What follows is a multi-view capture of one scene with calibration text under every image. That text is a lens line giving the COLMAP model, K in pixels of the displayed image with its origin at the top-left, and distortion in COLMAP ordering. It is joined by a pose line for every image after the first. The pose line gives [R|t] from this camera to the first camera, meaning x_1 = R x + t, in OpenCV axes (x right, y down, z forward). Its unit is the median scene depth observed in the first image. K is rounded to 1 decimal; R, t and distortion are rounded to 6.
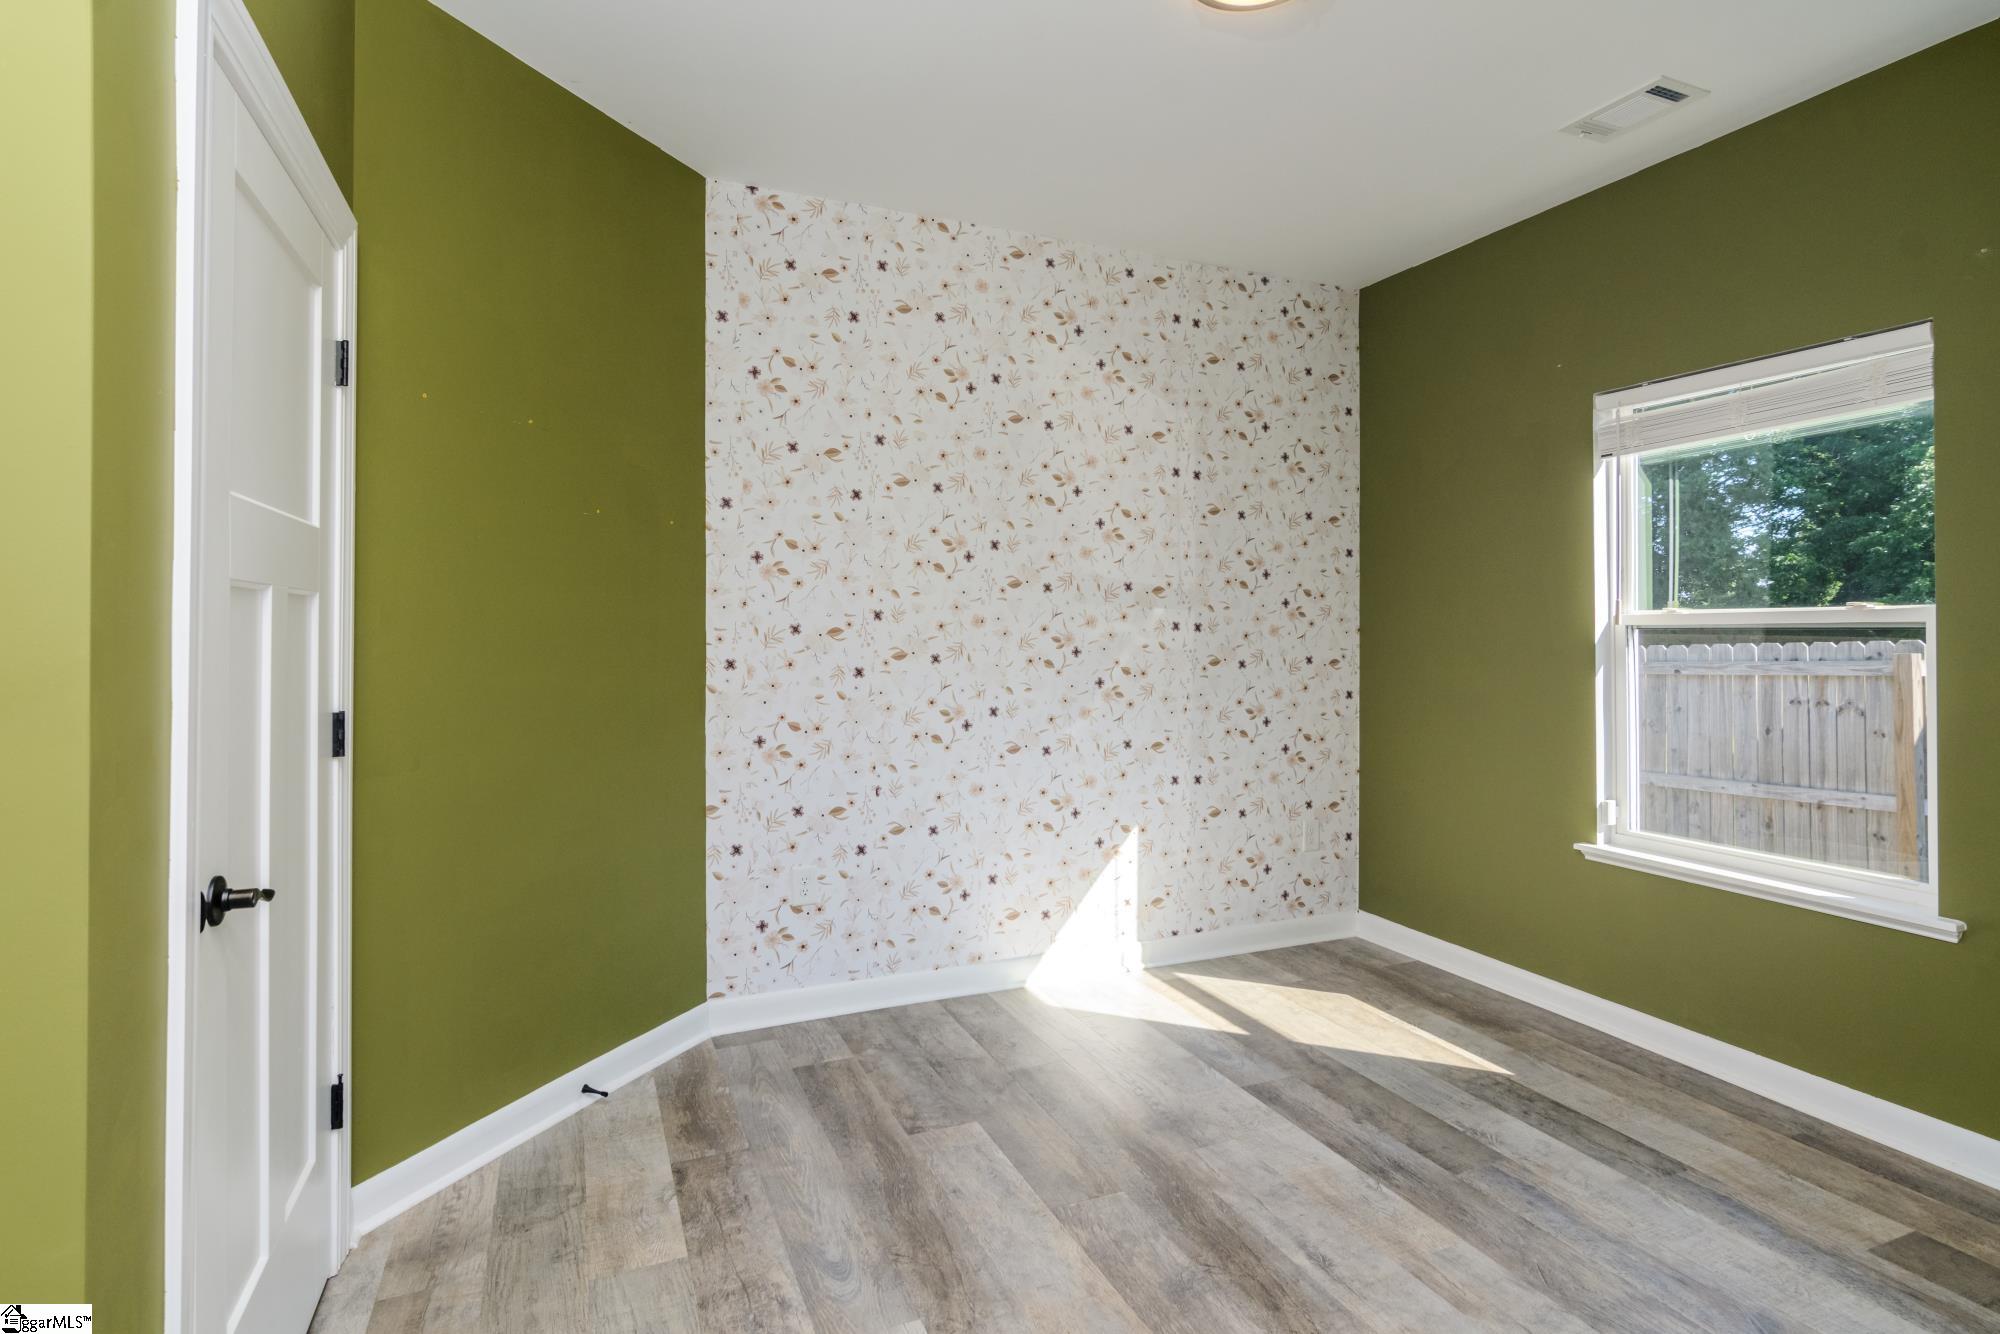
lens RADIAL K [[966.5, 0, 975.6], [0, 966.5, 670.6], [0, 0, 1]] dist [-0.000264, -0.000884]
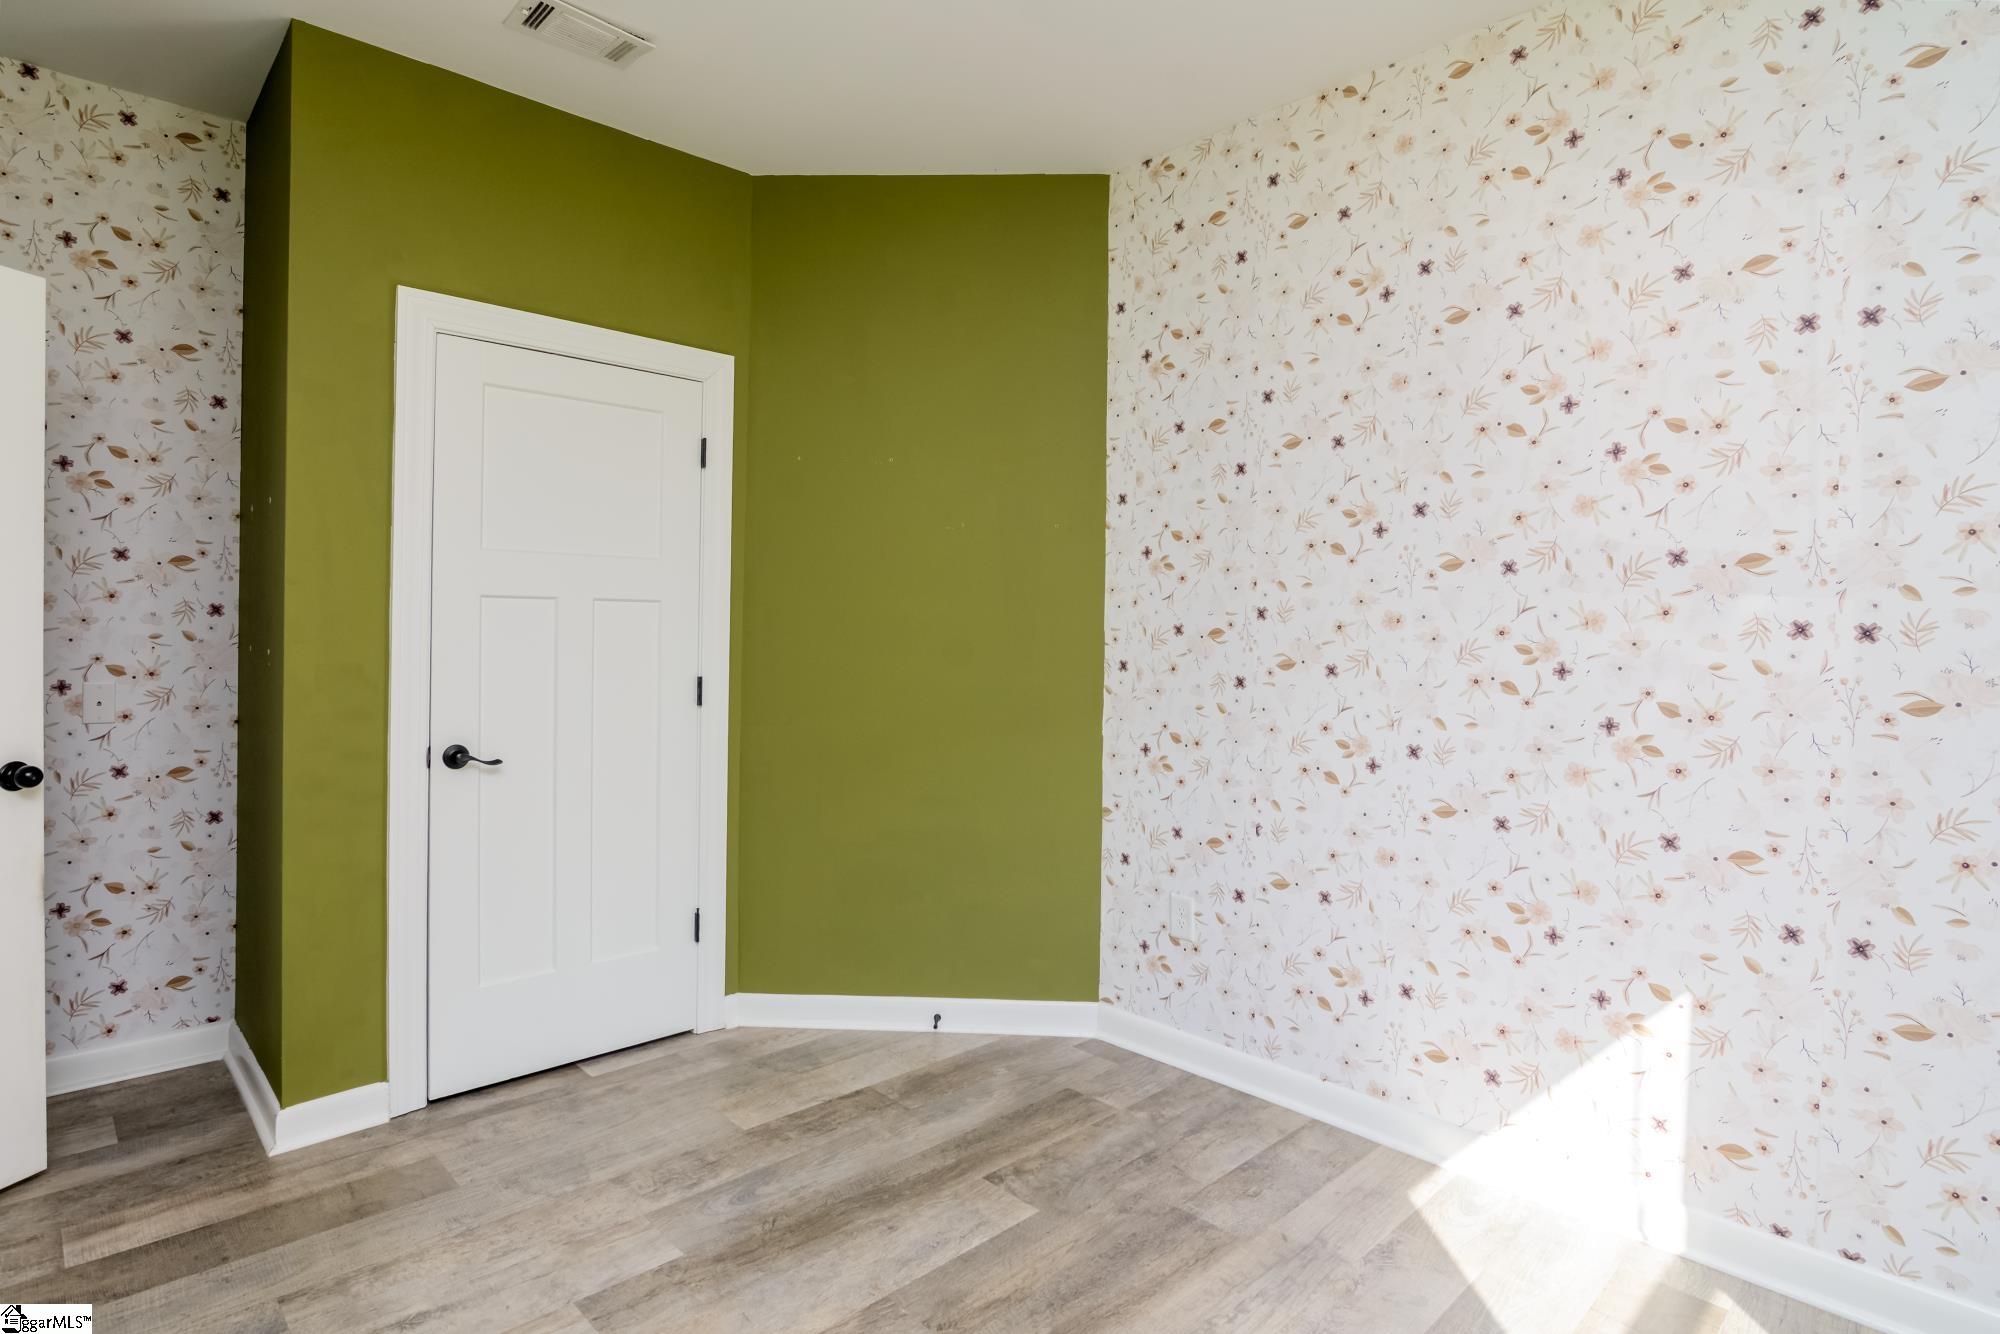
lens RADIAL K [[991.3, 0, 989.4], [0, 991.3, 681.3], [0, 0, 1]] dist [-0.022164, 0.002146]
pose [[0.390169, 0.050960, -0.919332, 0.582040], [-0.051847, 0.998099, 0.033323, -0.016305], [0.919282, 0.034663, 0.392070, 0.469837]]
